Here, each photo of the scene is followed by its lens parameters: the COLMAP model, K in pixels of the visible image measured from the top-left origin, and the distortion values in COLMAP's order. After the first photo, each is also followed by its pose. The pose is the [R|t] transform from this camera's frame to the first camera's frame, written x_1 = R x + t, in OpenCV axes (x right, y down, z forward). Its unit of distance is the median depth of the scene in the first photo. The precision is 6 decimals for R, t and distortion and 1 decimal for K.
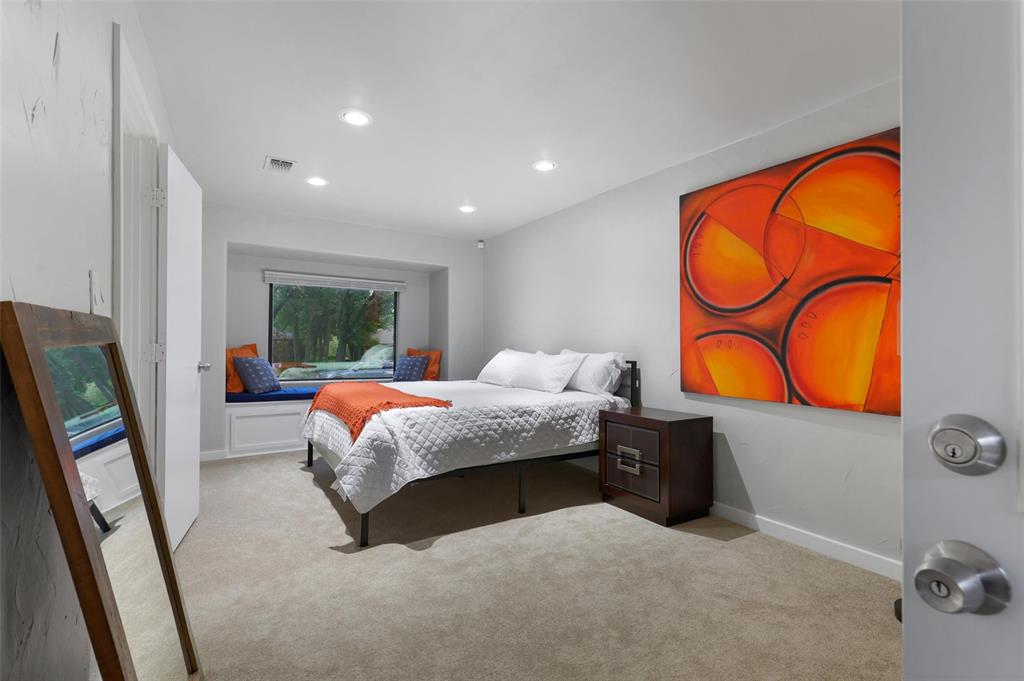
lens RADIAL K [[466.0, 0, 518.9], [0, 466.0, 334.2], [0, 0, 1]] dist [0.005735, -0.000054]
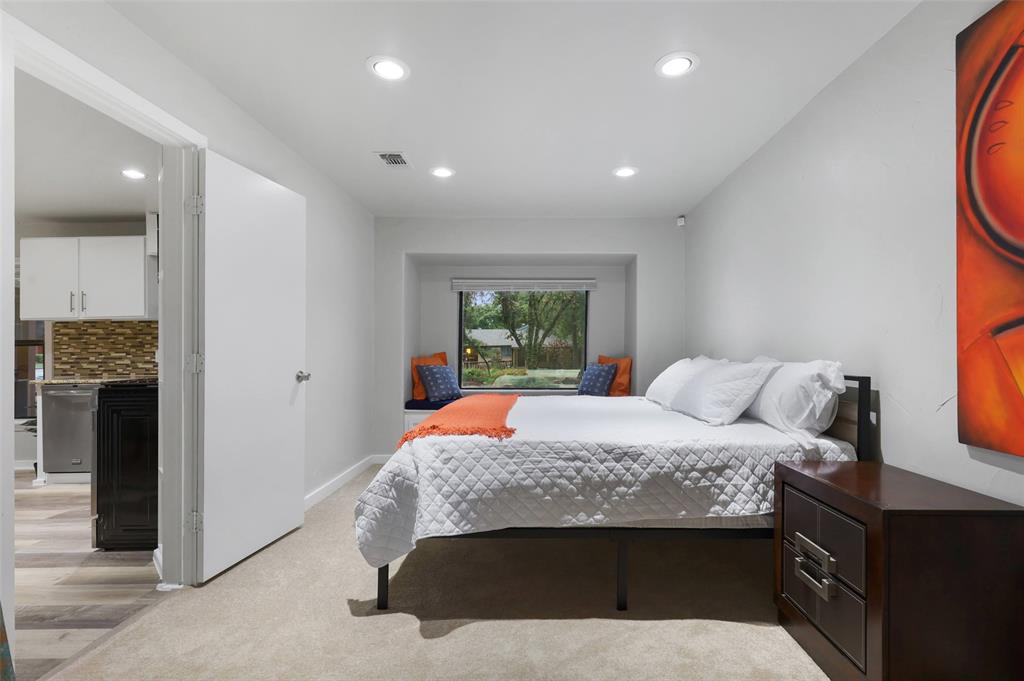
lens RADIAL K [[466.0, 0, 562.1], [0, 466.0, 349.4], [0, 0, 1]] dist [0.005735, -0.000054]
pose [[0.845295, -0.013541, -0.534128, 0.266664], [0.024030, 0.999631, 0.012686, 0.011077], [0.533759, -0.023558, 0.845308, 0.385660]]
